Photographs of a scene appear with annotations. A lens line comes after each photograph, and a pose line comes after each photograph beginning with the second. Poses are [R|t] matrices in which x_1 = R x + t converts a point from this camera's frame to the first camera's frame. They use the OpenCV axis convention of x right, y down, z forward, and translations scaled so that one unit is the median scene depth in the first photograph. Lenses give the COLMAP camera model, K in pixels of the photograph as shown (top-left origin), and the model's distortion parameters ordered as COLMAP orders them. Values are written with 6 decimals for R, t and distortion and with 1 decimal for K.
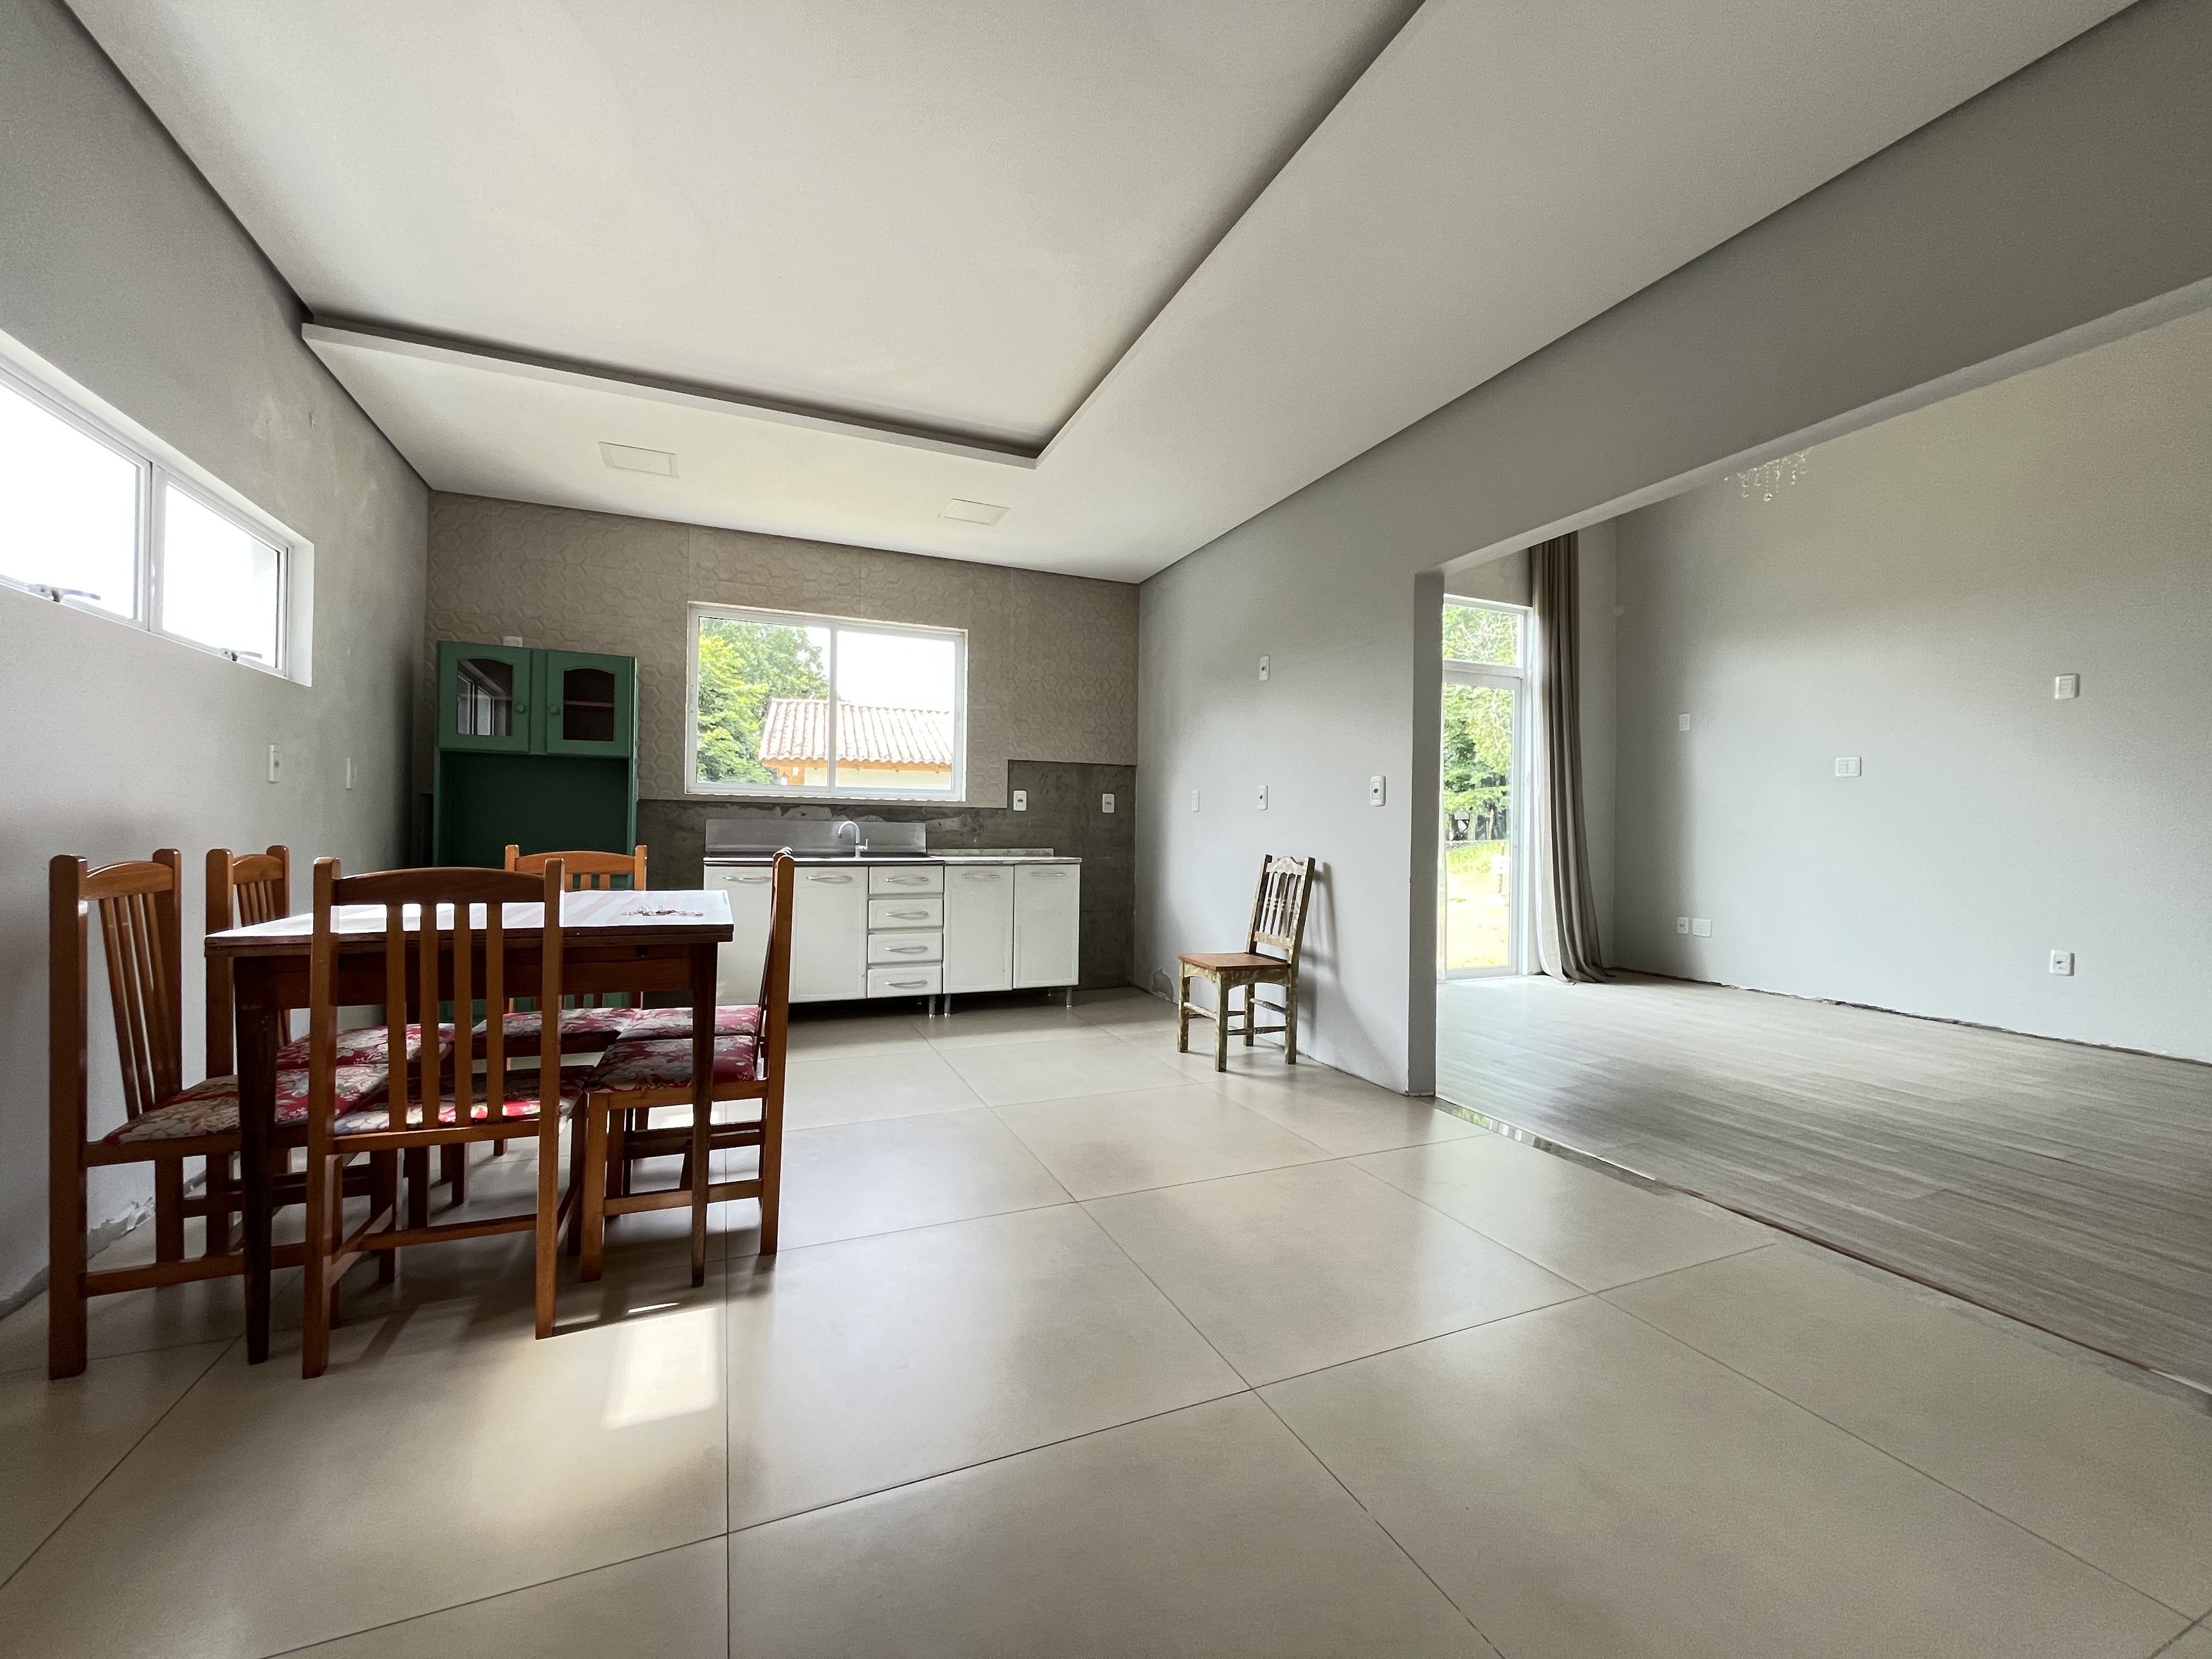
lens RADIAL K [[887.8, 0, 1109.2], [0, 887.8, 826.5], [0, 0, 1]] dist [-0.000210, 0.000042]
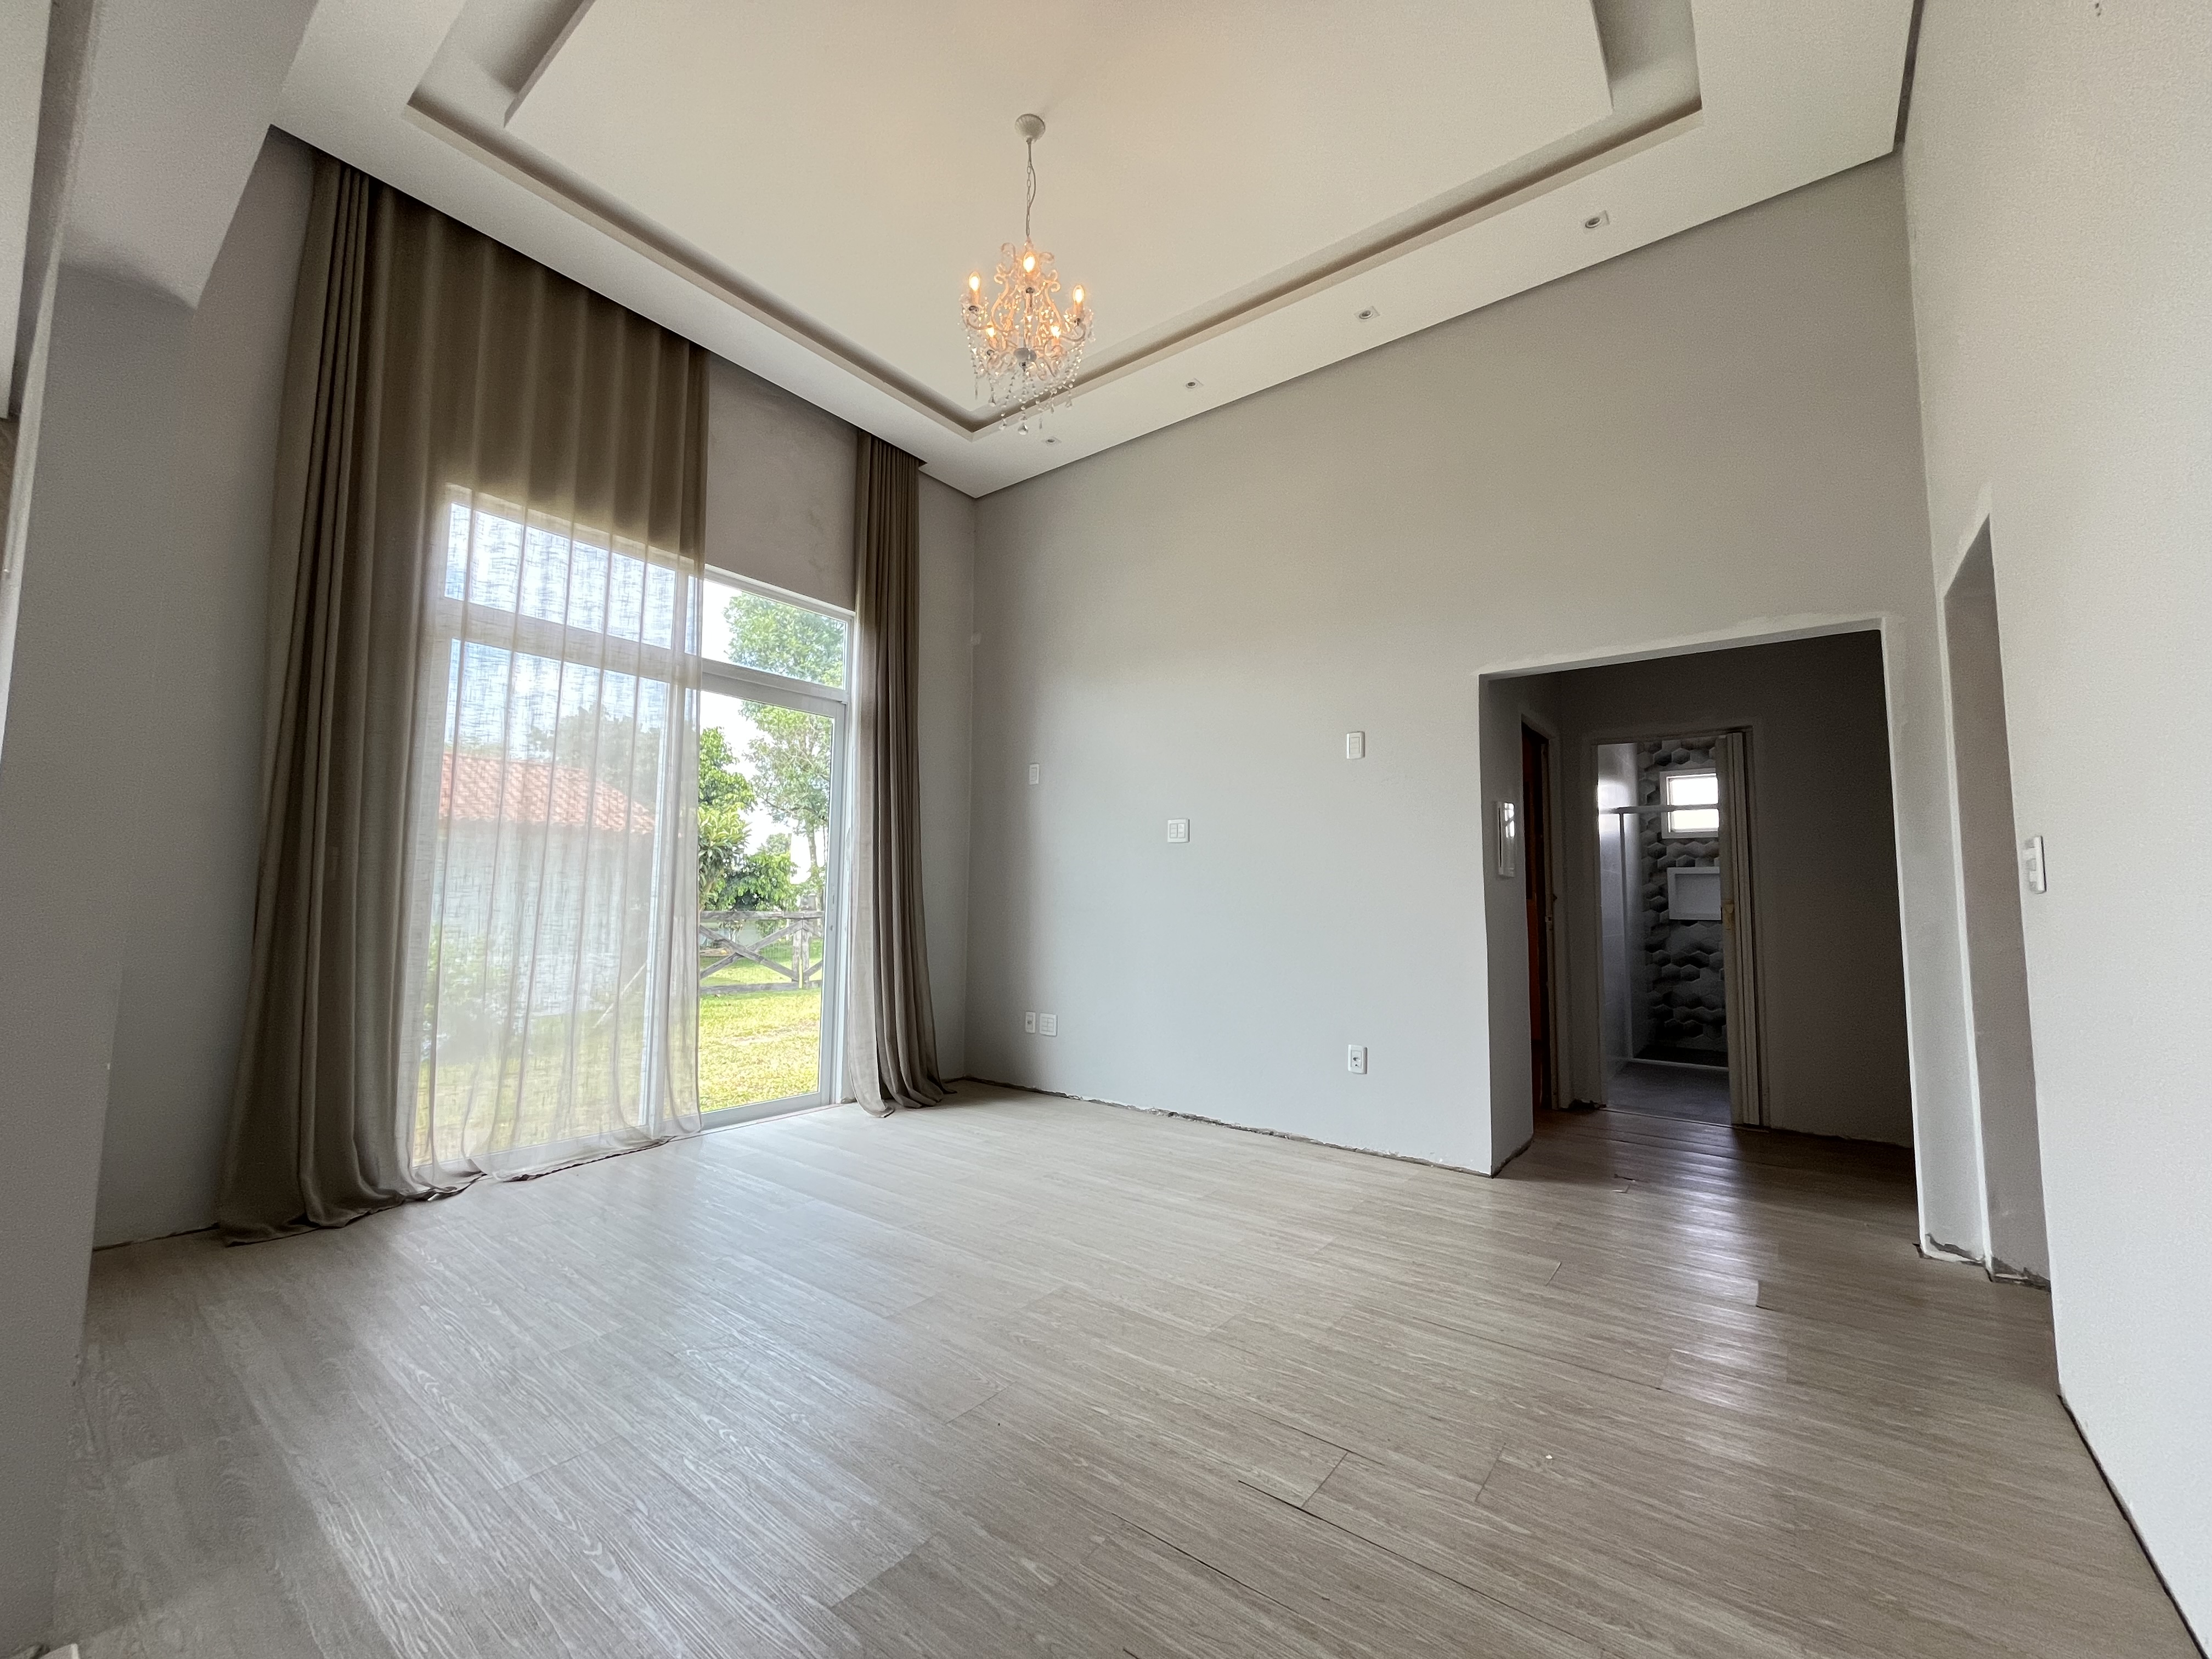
lens RADIAL K [[887.8, 0, 1102.3], [0, 887.8, 830.5], [0, 0, 1]] dist [-0.000210, 0.000042]
pose [[0.873897, 0.037574, 0.484657, 0.305310], [-0.001281, 0.997183, -0.074998, -0.003024], [-0.486110, 0.064920, 0.871483, 0.250791]]
